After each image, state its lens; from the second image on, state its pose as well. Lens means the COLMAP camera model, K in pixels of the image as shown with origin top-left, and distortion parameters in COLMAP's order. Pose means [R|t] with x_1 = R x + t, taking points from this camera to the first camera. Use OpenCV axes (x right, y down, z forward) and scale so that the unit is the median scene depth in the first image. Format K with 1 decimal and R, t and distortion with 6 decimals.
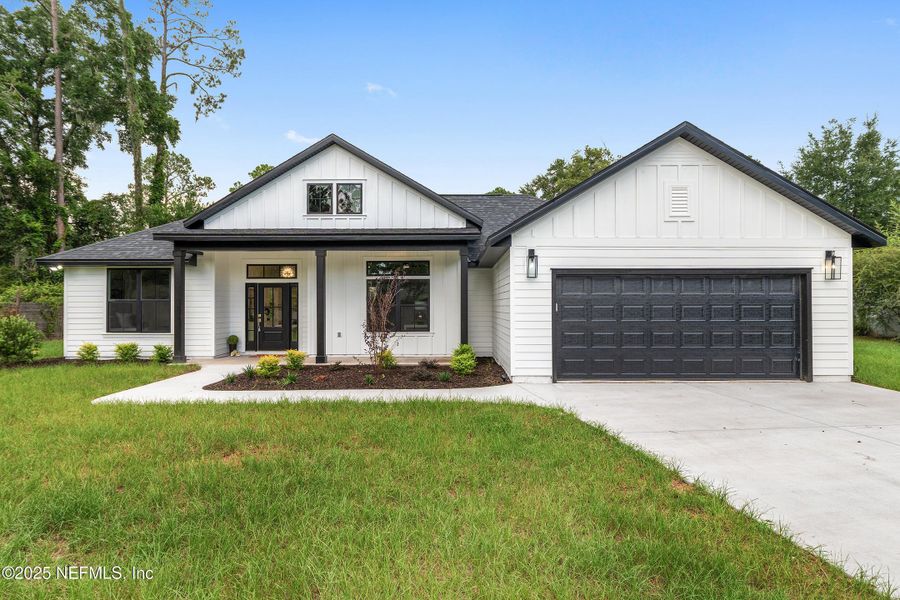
lens RADIAL K [[507.2, 0, 446.5], [0, 507.2, 295.6], [0, 0, 1]] dist [-0.003106, 0.007885]
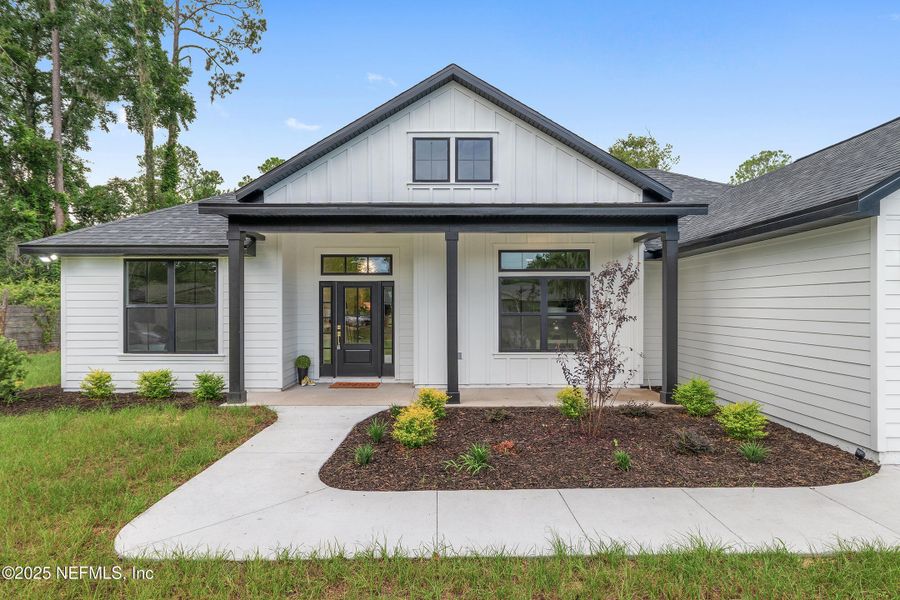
lens RADIAL K [[507.2, 0, 452.3], [0, 507.2, 298.7], [0, 0, 1]] dist [-0.003106, 0.007885]
pose [[0.999981, 0.002162, 0.005826, -0.258081], [-0.002205, 0.999970, 0.007470, -0.007209], [-0.005809, -0.007483, 0.999955, 0.350616]]
